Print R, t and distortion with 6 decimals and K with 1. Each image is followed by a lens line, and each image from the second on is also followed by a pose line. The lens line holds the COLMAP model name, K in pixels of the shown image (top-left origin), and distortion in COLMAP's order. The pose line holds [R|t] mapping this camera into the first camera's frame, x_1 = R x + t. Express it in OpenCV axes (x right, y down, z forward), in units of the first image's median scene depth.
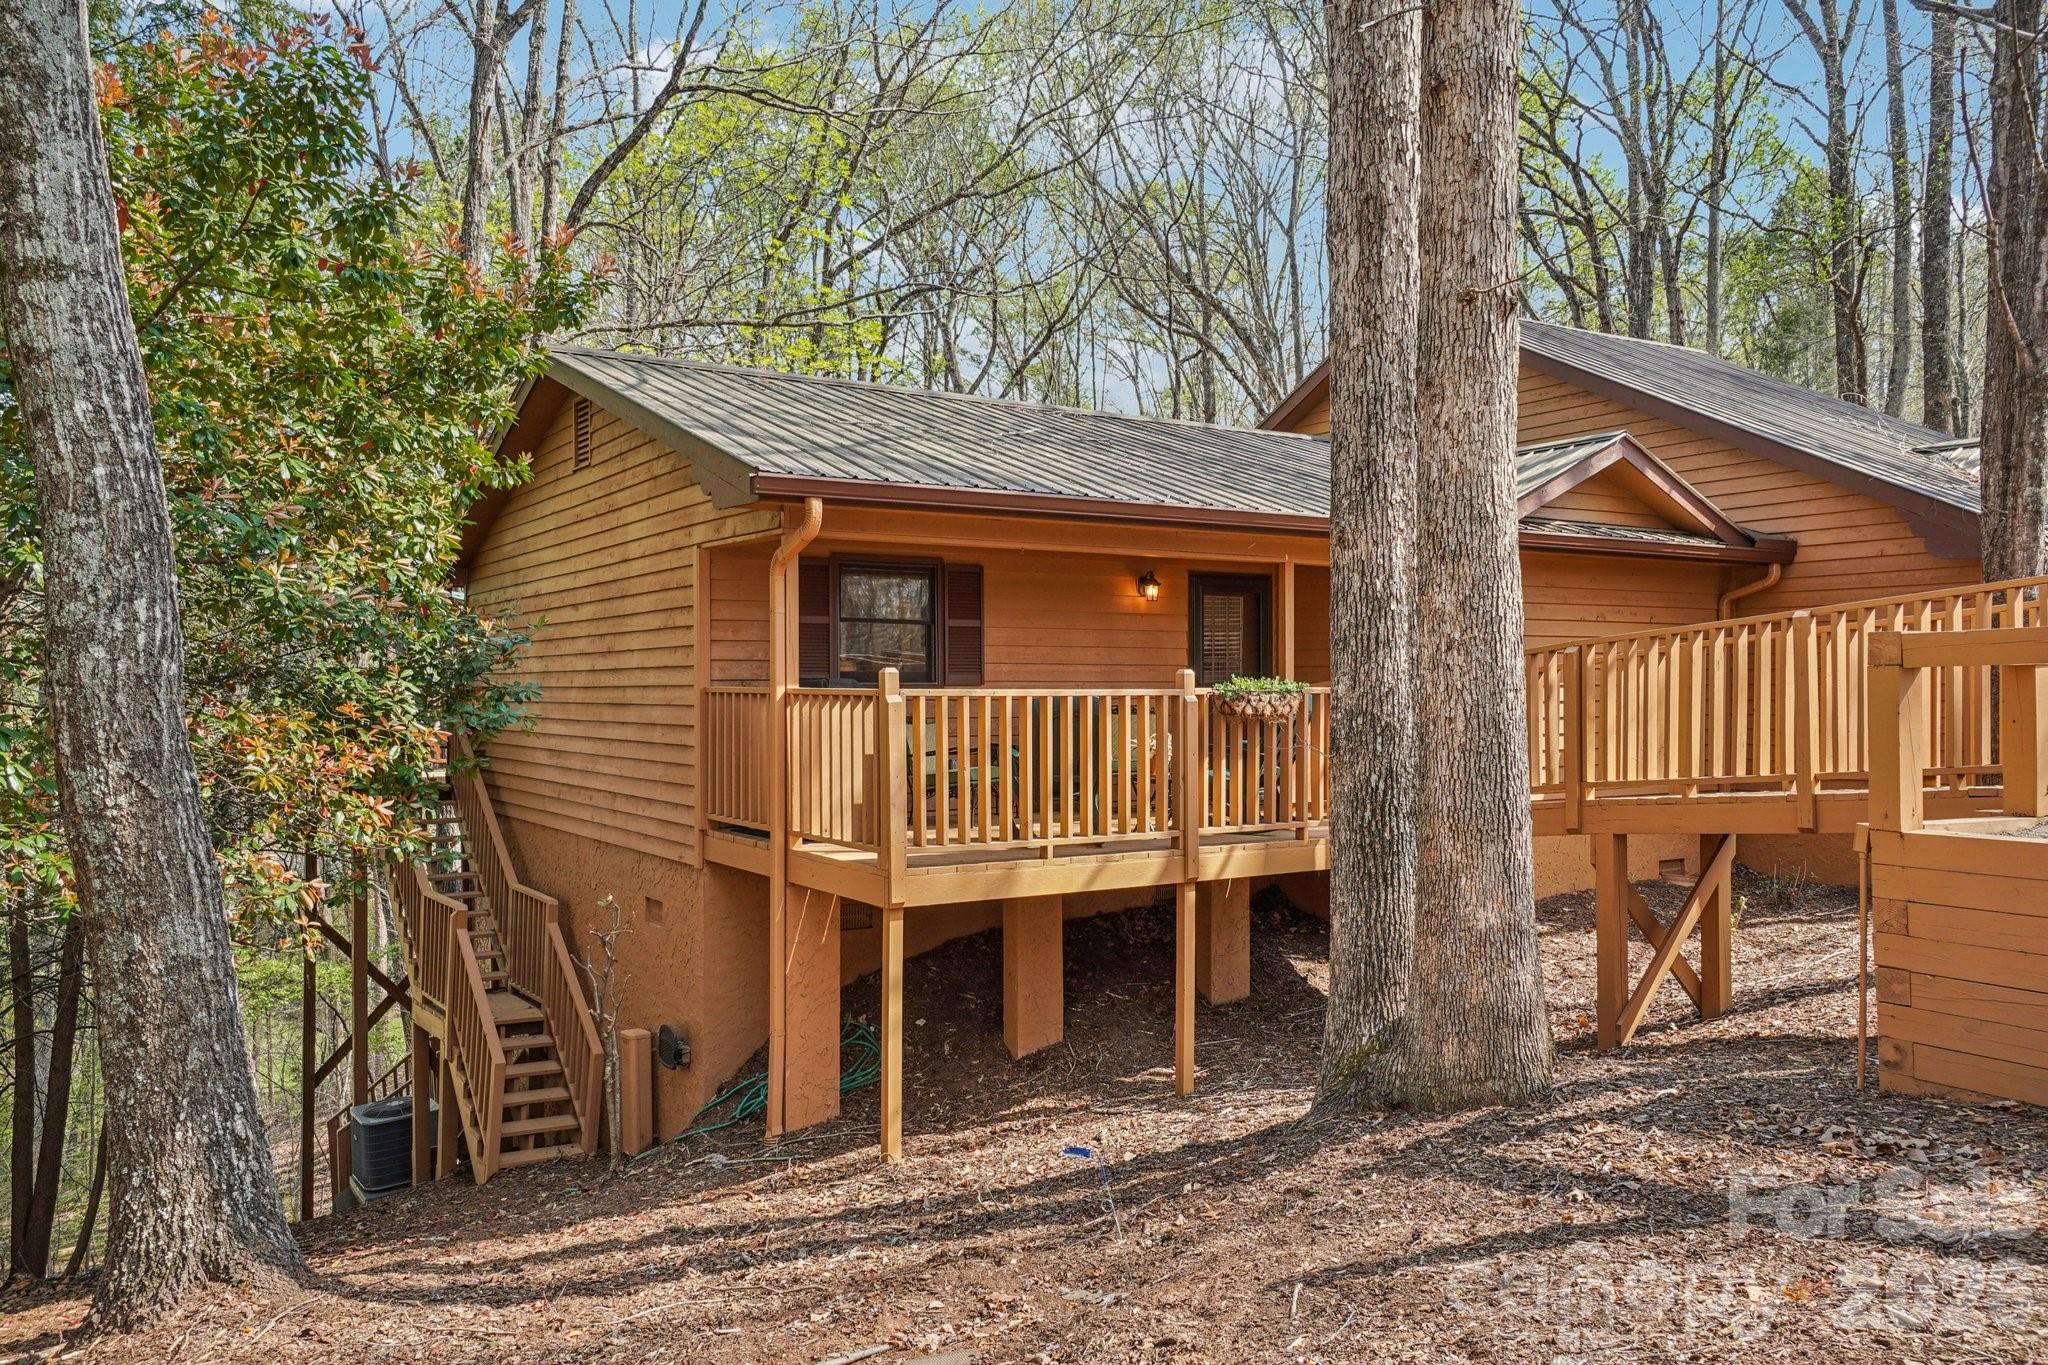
lens RADIAL K [[1525.0, 0, 1024.0], [0, 1525.0, 682.5], [0, 0, 1]] dist [0.036725, 0.001446]
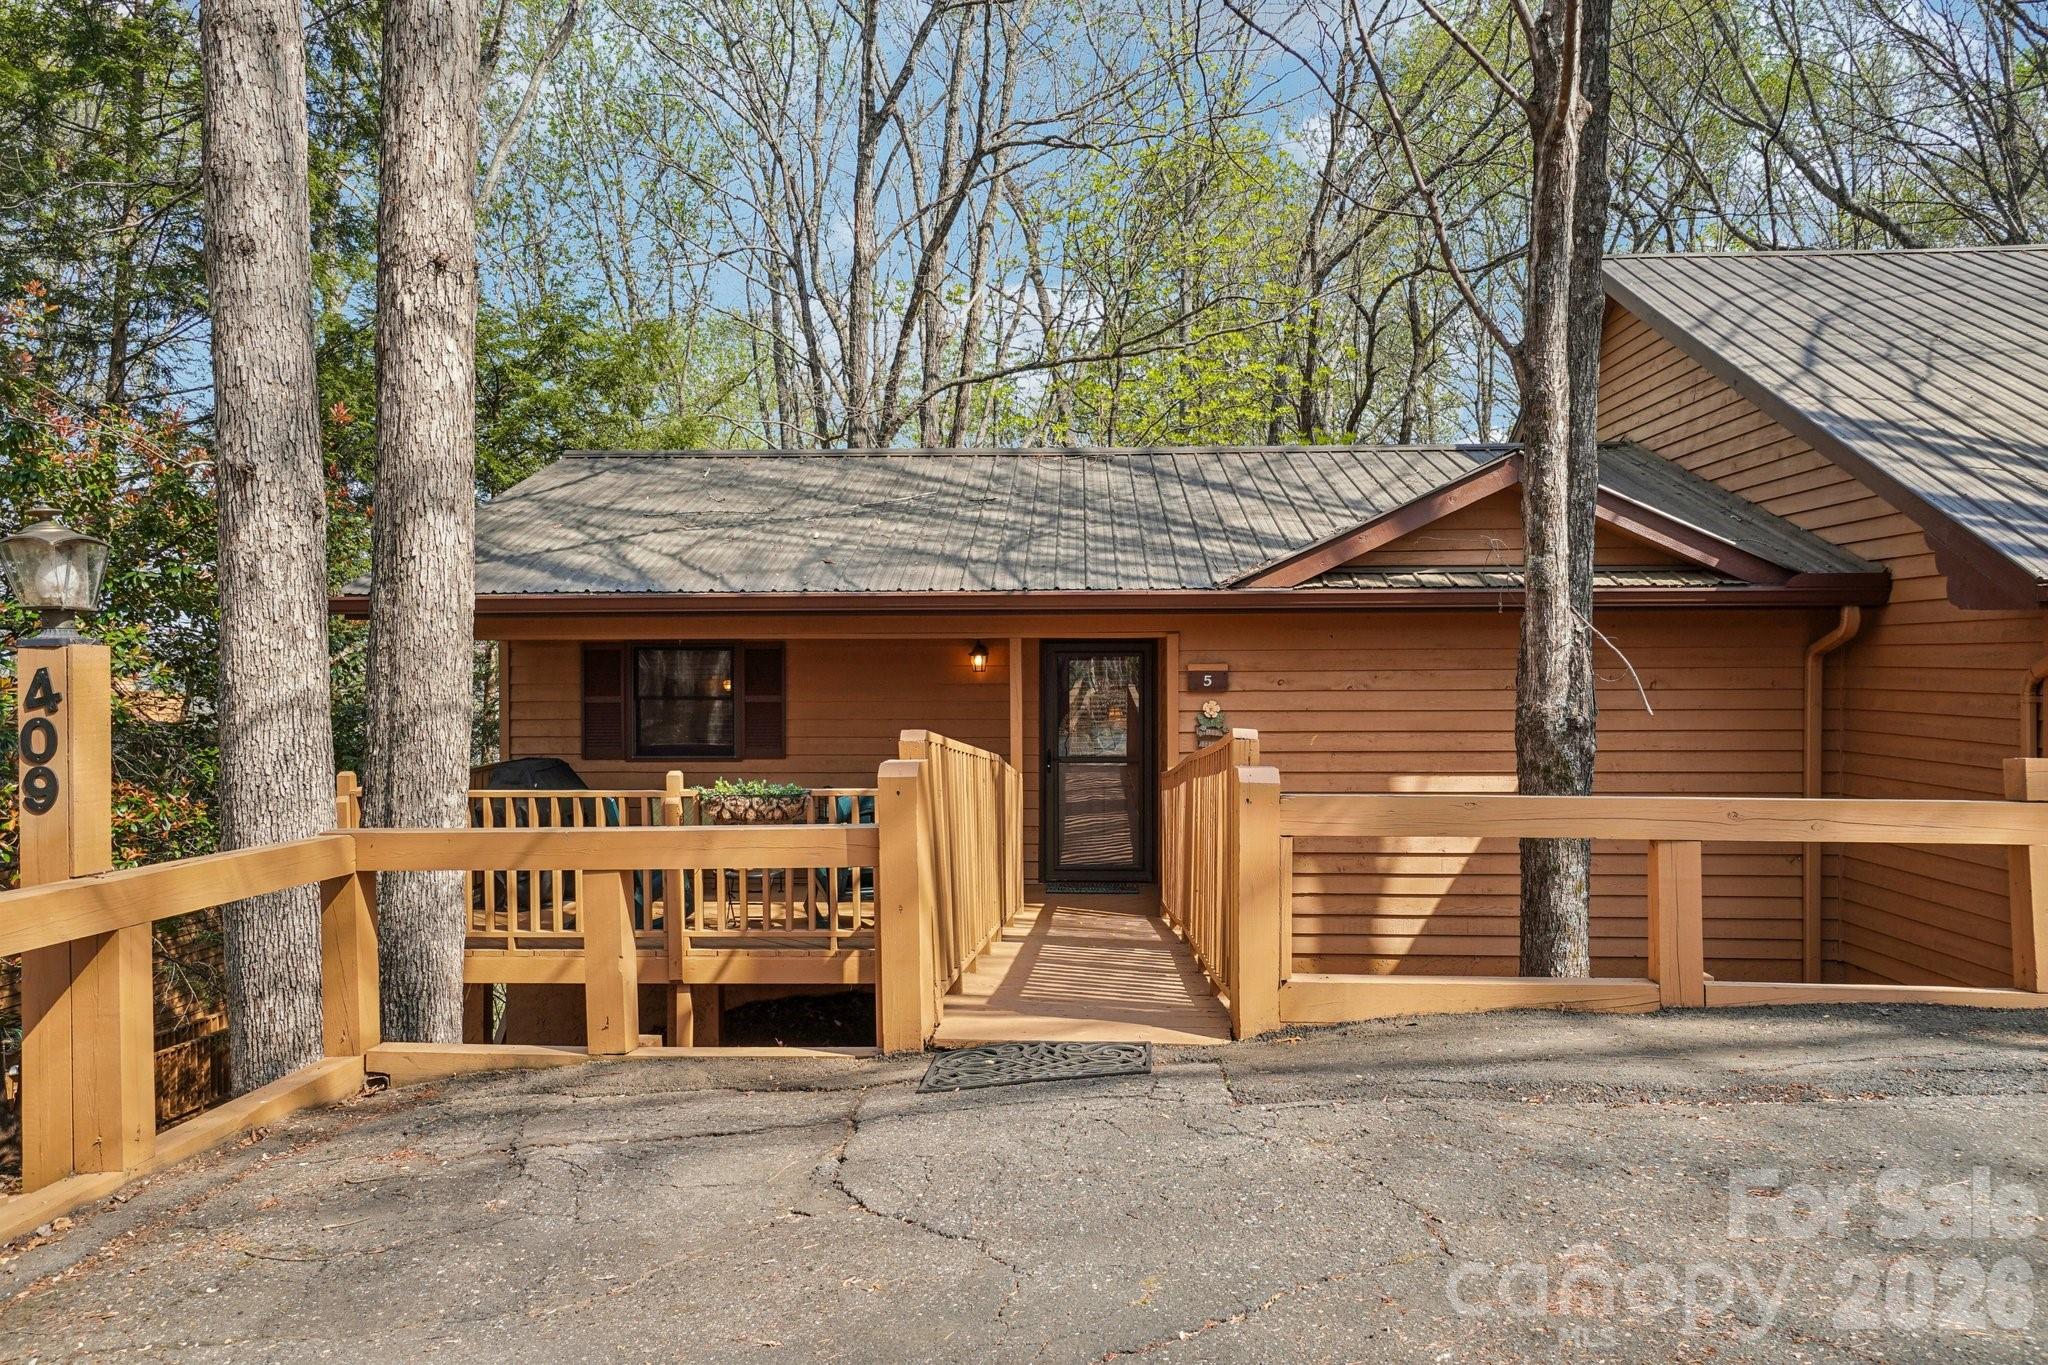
lens RADIAL K [[1525.0, 0, 1024.0], [0, 1525.0, 682.5], [0, 0, 1]] dist [0.036725, 0.001446]
pose [[0.818625, 0.007464, -0.574280, 0.673292], [0.002671, 0.999855, 0.016802, -0.064027], [0.574322, -0.015289, 0.818486, 0.242373]]
